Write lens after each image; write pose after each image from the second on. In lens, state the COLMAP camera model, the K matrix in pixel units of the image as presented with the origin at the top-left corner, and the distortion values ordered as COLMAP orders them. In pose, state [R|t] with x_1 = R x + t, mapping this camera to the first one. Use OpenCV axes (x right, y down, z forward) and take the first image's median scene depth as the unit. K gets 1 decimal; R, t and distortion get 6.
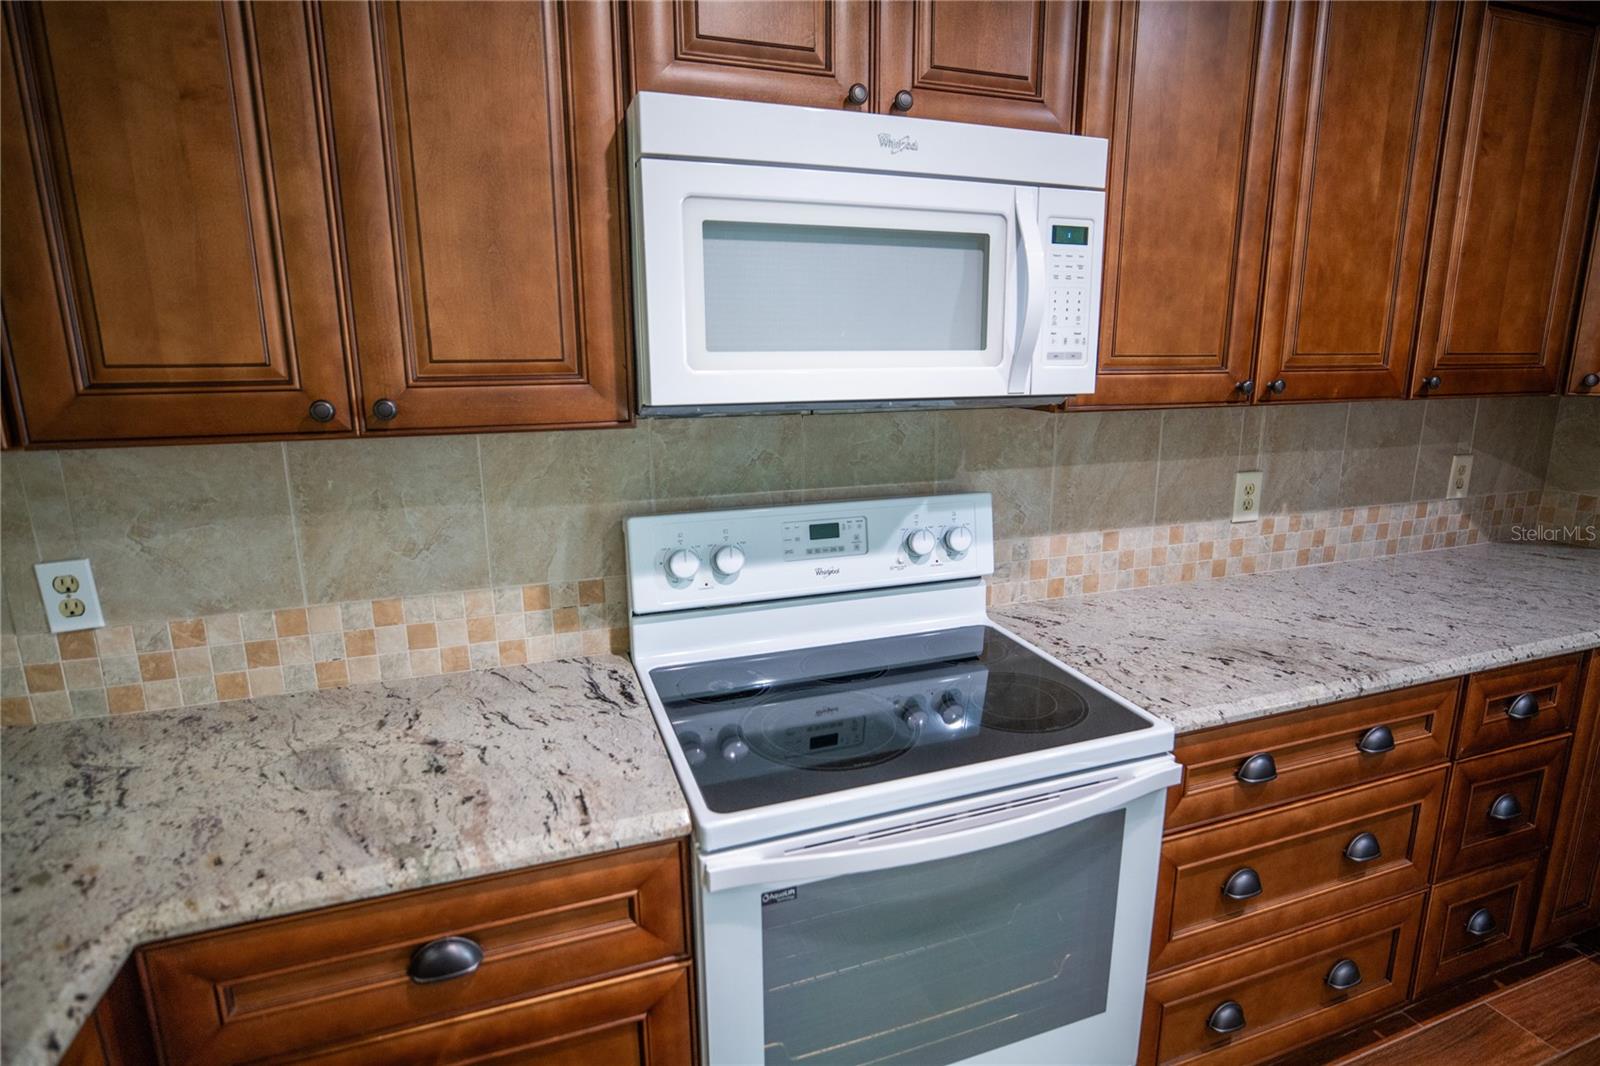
lens RADIAL K [[831.3, 0, 814.6], [0, 831.3, 524.4], [0, 0, 1]] dist [-0.032692, 0.016438]
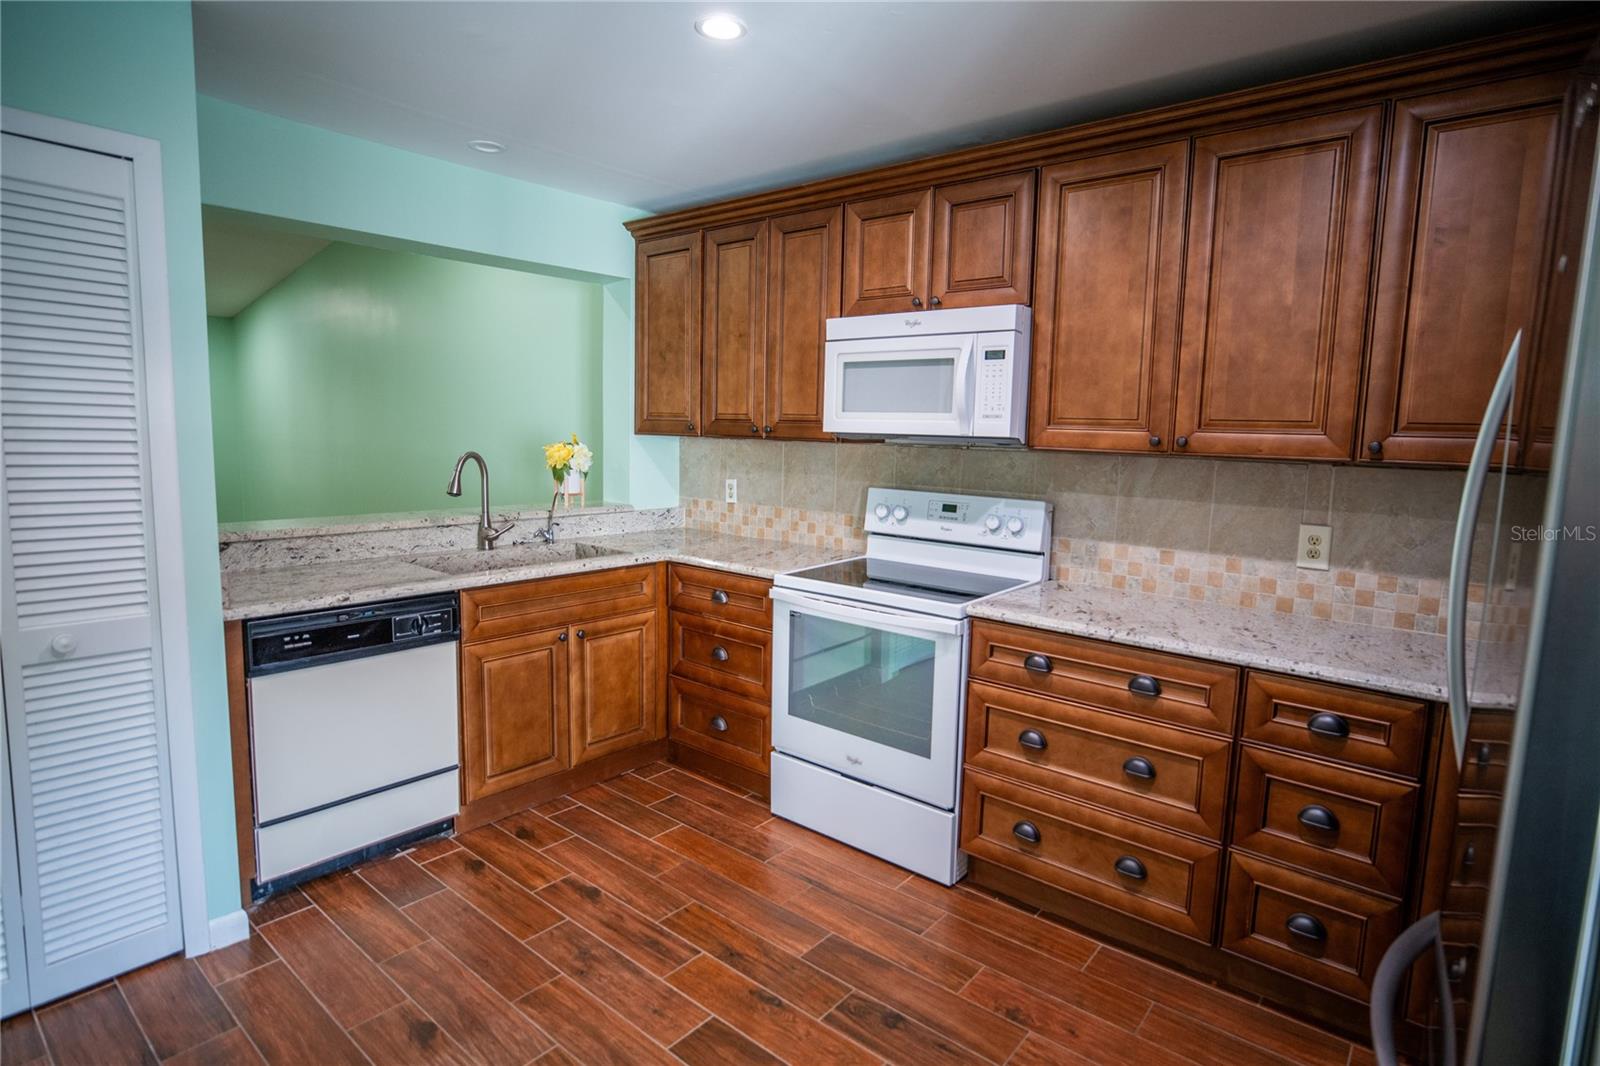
lens RADIAL K [[831.3, 0, 814.6], [0, 831.3, 524.4], [0, 0, 1]] dist [-0.032692, 0.016438]
pose [[0.502316, 0.115914, -0.856880, 1.377016], [-0.206841, 0.978312, 0.011088, 0.080364], [0.839581, 0.171669, 0.515397, -0.221803]]
